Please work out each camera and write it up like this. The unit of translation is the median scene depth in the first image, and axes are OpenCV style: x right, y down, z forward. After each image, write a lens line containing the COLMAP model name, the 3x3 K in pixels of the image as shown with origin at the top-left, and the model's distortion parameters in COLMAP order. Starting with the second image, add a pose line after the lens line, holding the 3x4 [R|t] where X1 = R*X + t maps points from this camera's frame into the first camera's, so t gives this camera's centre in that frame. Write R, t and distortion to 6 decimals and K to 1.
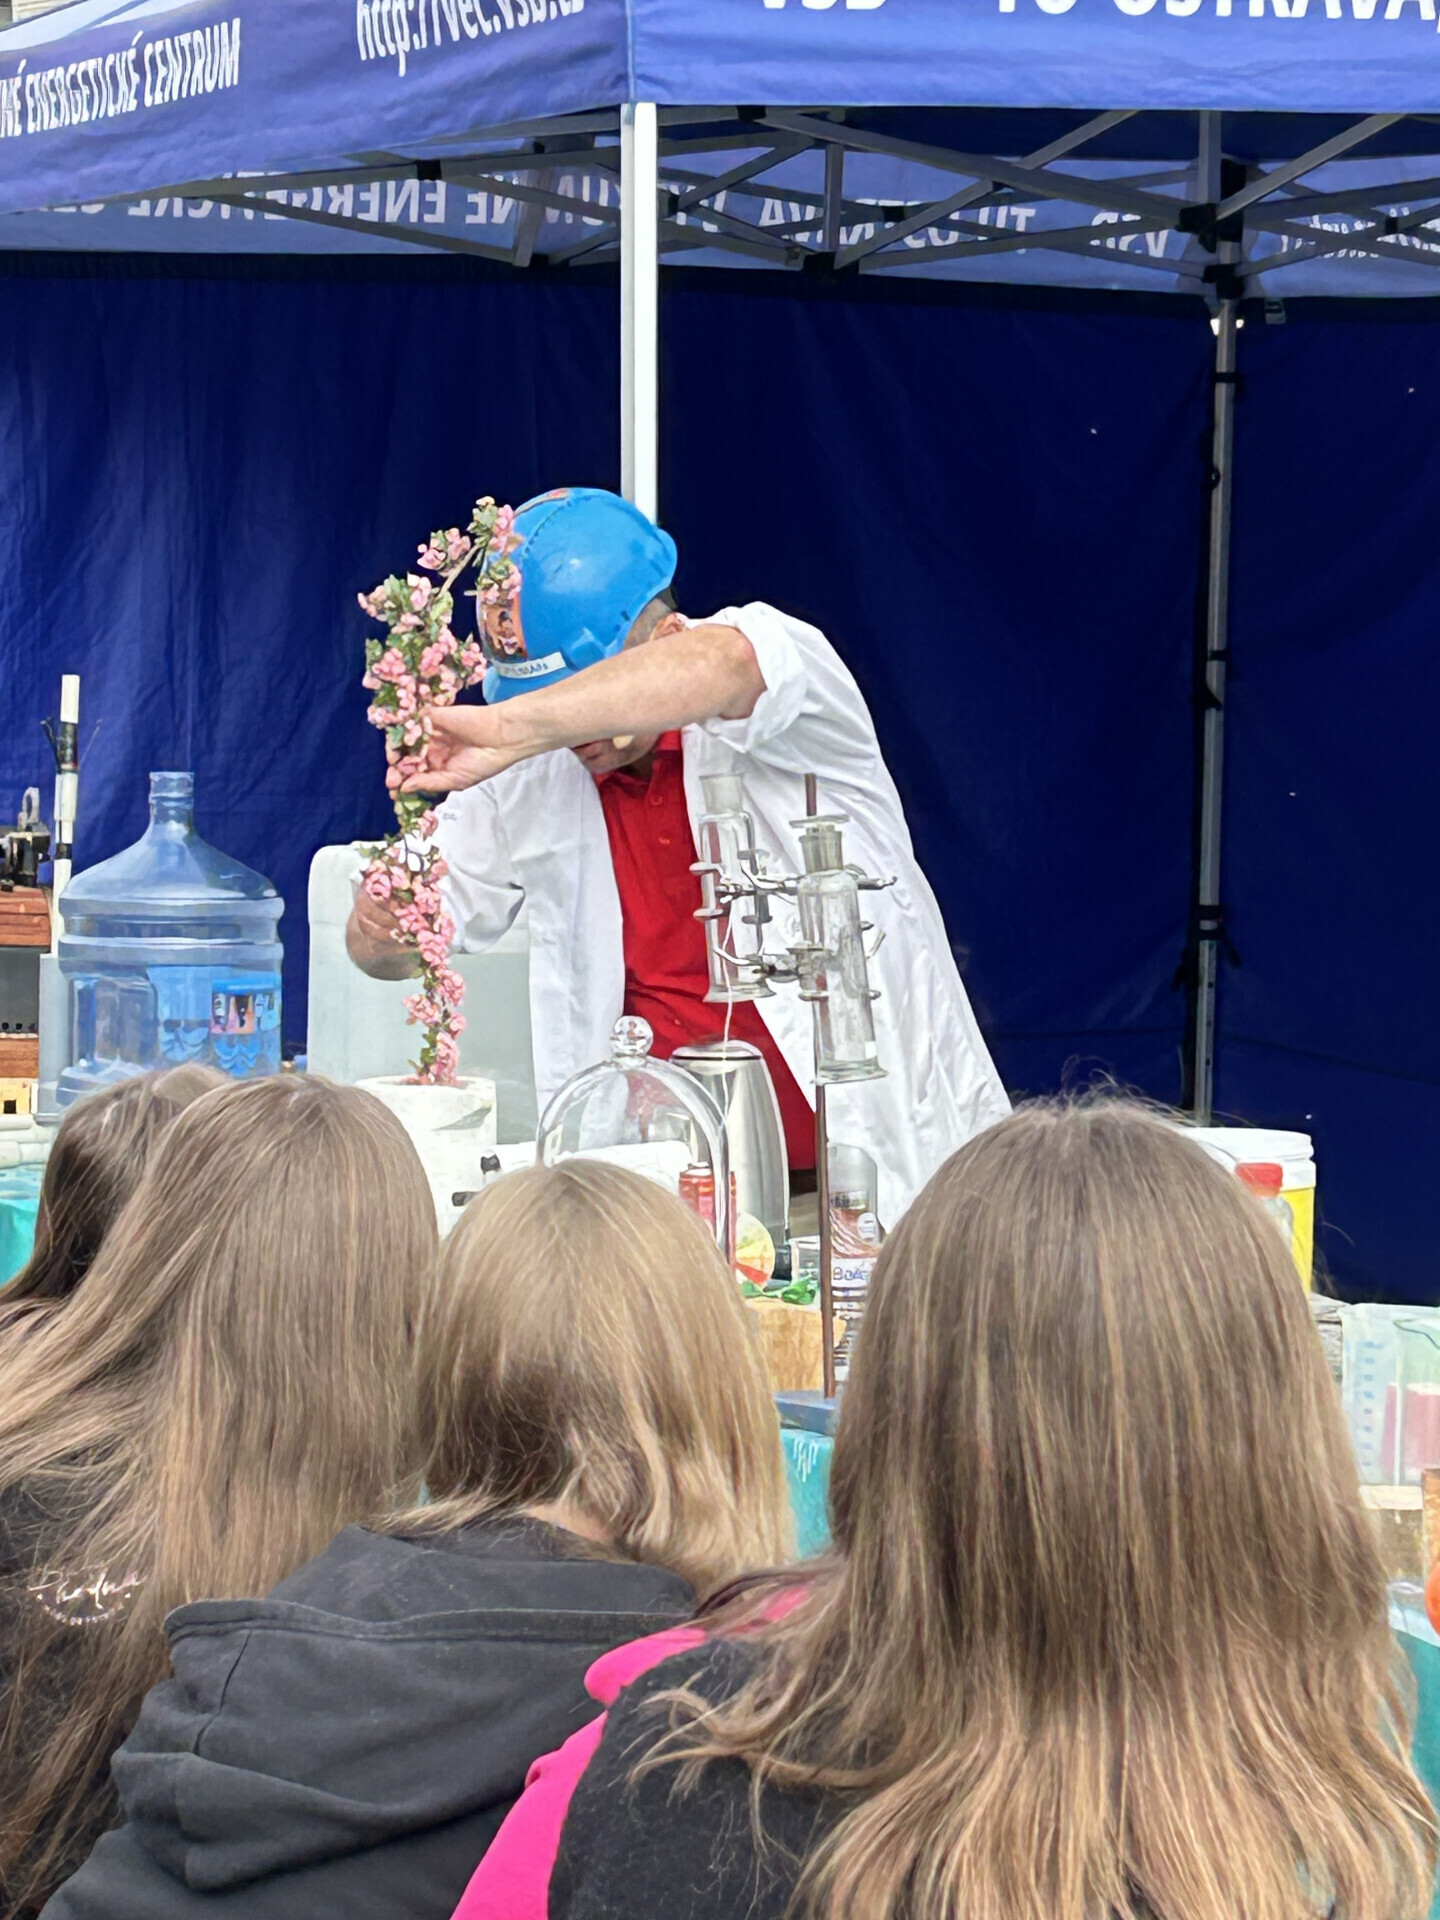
lens RADIAL K [[6006.4, 0, 715.3], [0, 6006.4, 955.6], [0, 0, 1]] dist [0.232891, 0.000000]
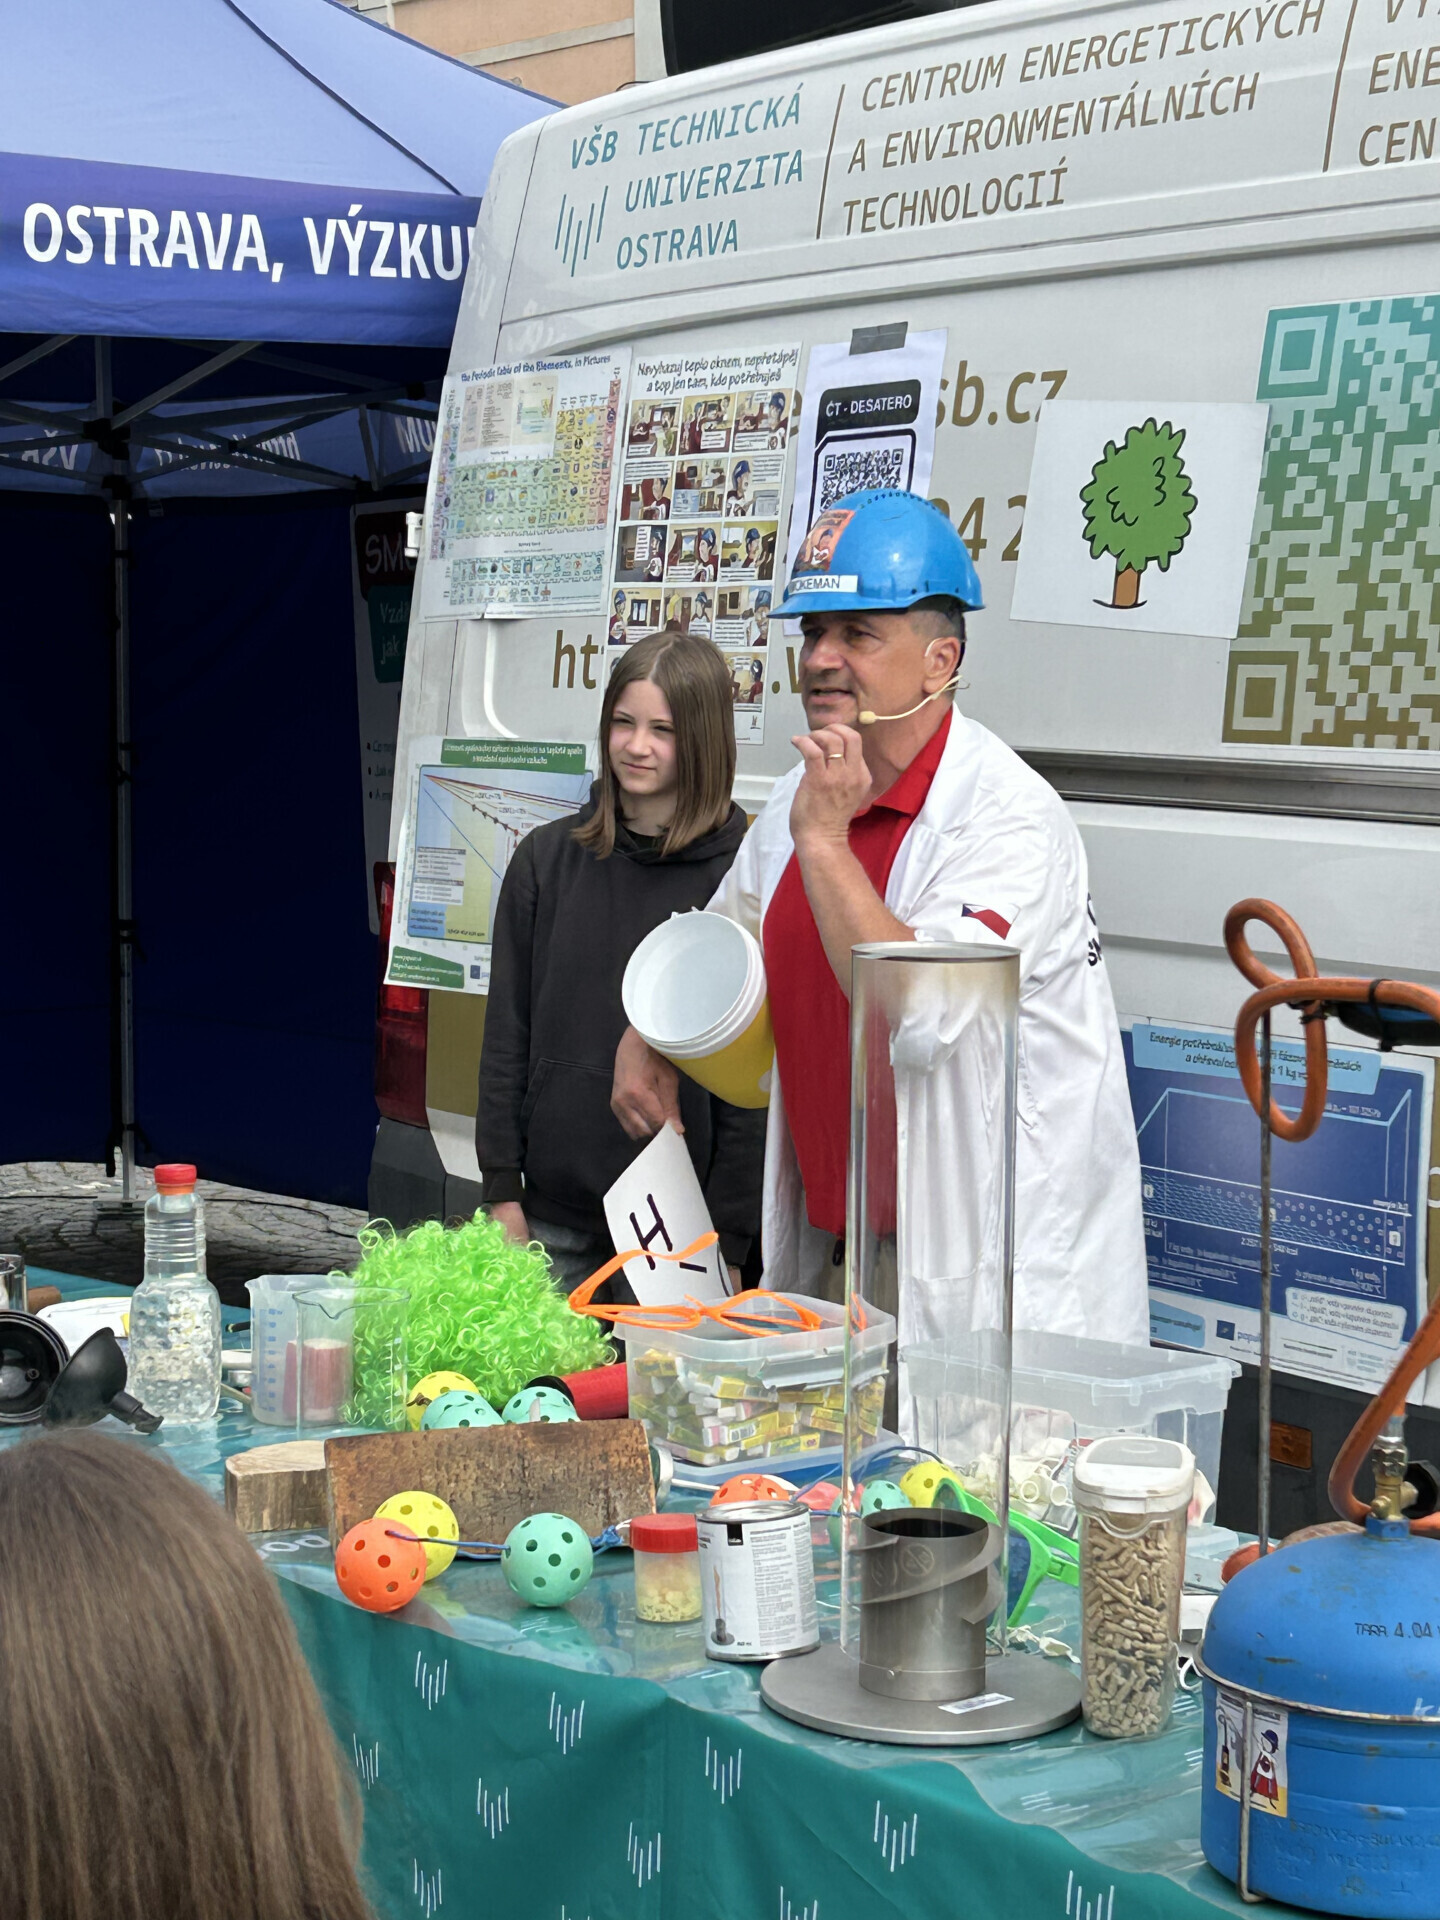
lens RADIAL K [[3728.1, 0, 671.6], [0, 3728.1, 948.7], [0, 0, 1]] dist [0.189463, 0.000000]
pose [[0.973892, -0.033390, 0.224543, 0.009386], [0.032313, 0.999442, 0.008470, -0.005543], [-0.224700, -0.000993, 0.974427, 0.115271]]
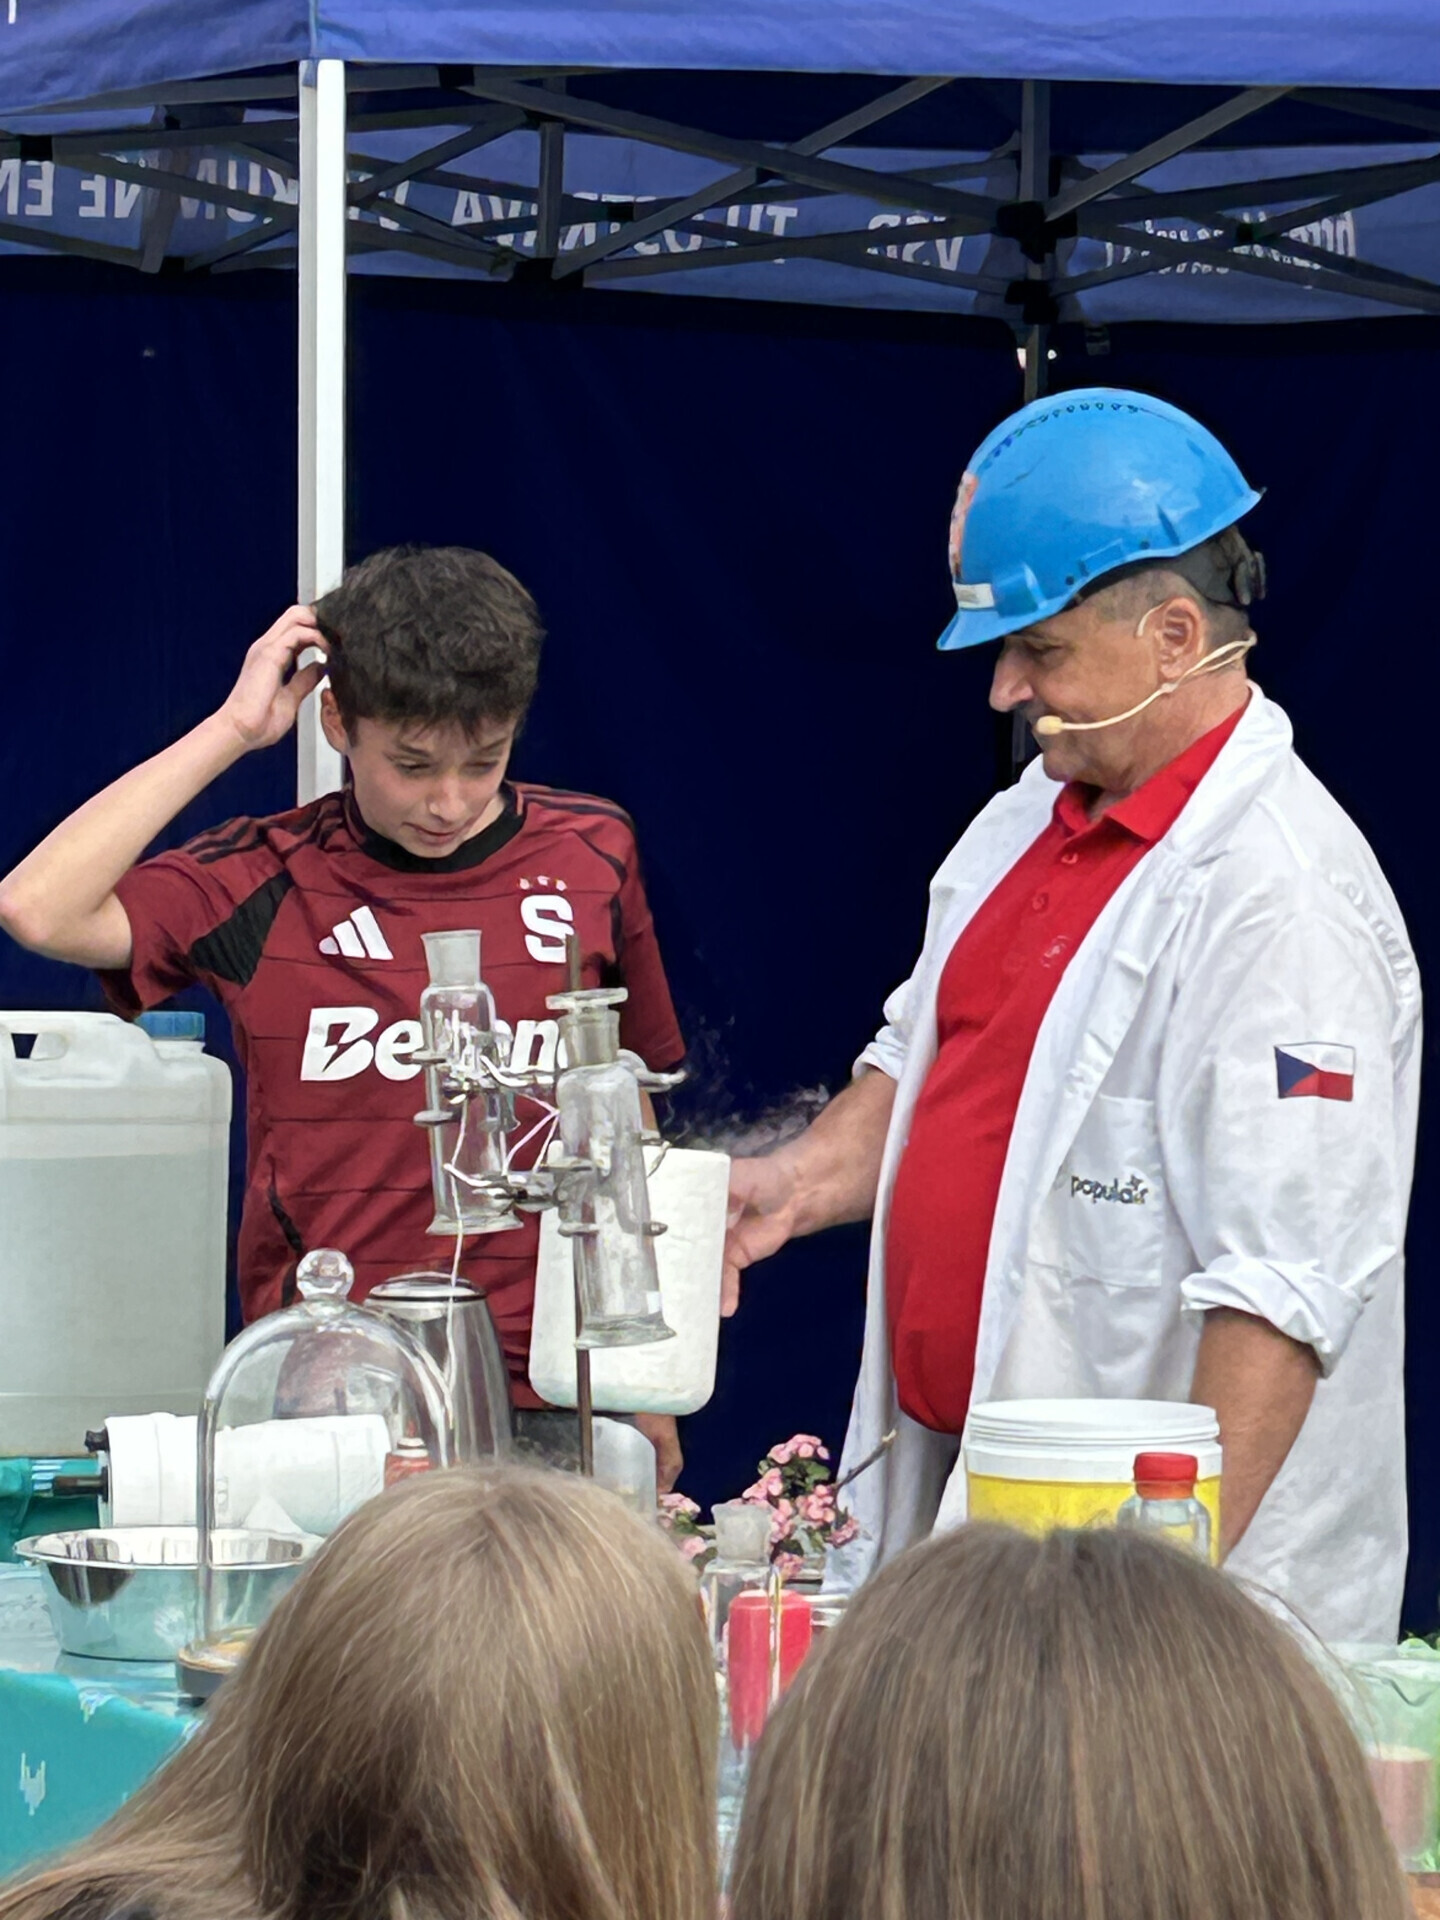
lens RADIAL K [[7367.3, 0, 732.1], [0, 7367.3, 946.9], [0, 0, 1]] dist [0.371033, 0.000000]
pose [[0.998696, 0.004188, 0.050887, -0.005495], [-0.002949, 0.999698, -0.024392, -0.002990], [-0.050974, 0.024210, 0.998407, 0.033771]]
